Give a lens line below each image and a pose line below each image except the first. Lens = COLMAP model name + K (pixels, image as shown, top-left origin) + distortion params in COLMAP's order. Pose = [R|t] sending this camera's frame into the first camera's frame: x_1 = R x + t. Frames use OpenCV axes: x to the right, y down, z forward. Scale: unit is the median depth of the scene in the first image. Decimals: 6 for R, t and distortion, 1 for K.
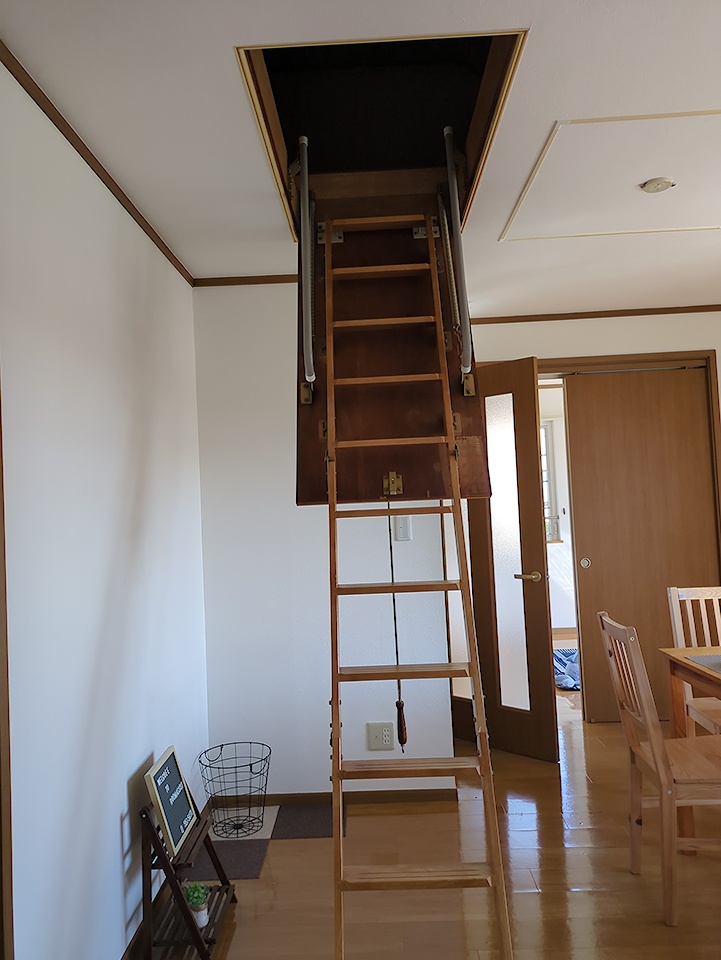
lens RADIAL K [[704.7, 0, 360.5], [0, 704.7, 480.0], [0, 0, 1]] dist [0.003284, 0.002590]
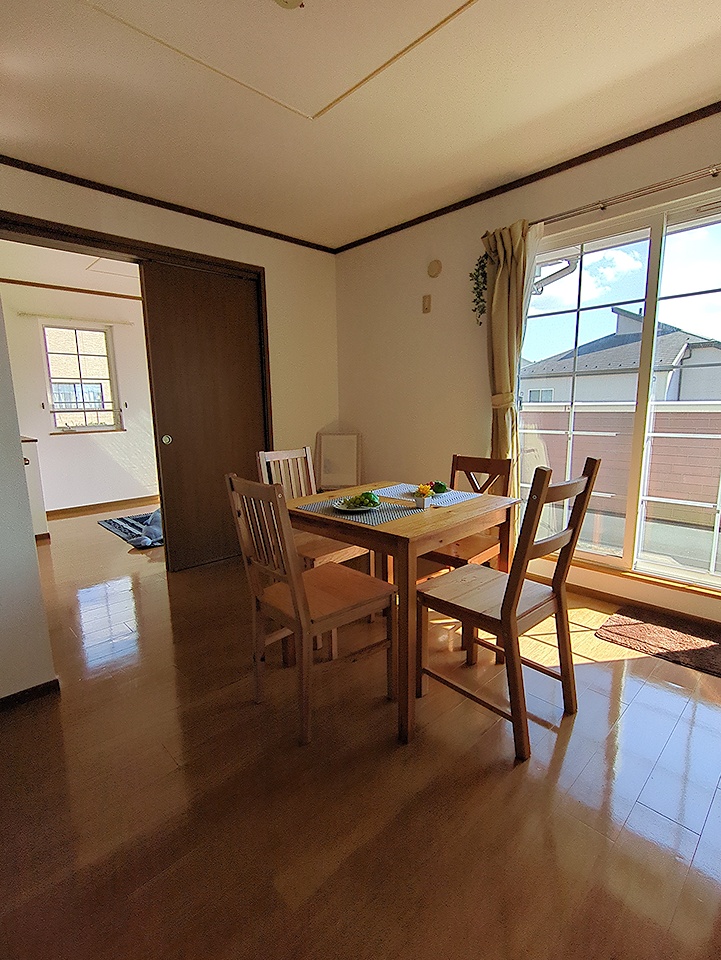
lens RADIAL K [[457.2, 0, 360.5], [0, 457.2, 480.0], [0, 0, 1]] dist [0.000807, 0.000101]
pose [[0.706074, -0.087894, 0.702662, 0.015094], [-0.036051, 0.986519, 0.159627, 0.052894], [-0.707220, -0.138040, 0.693387, 0.256179]]
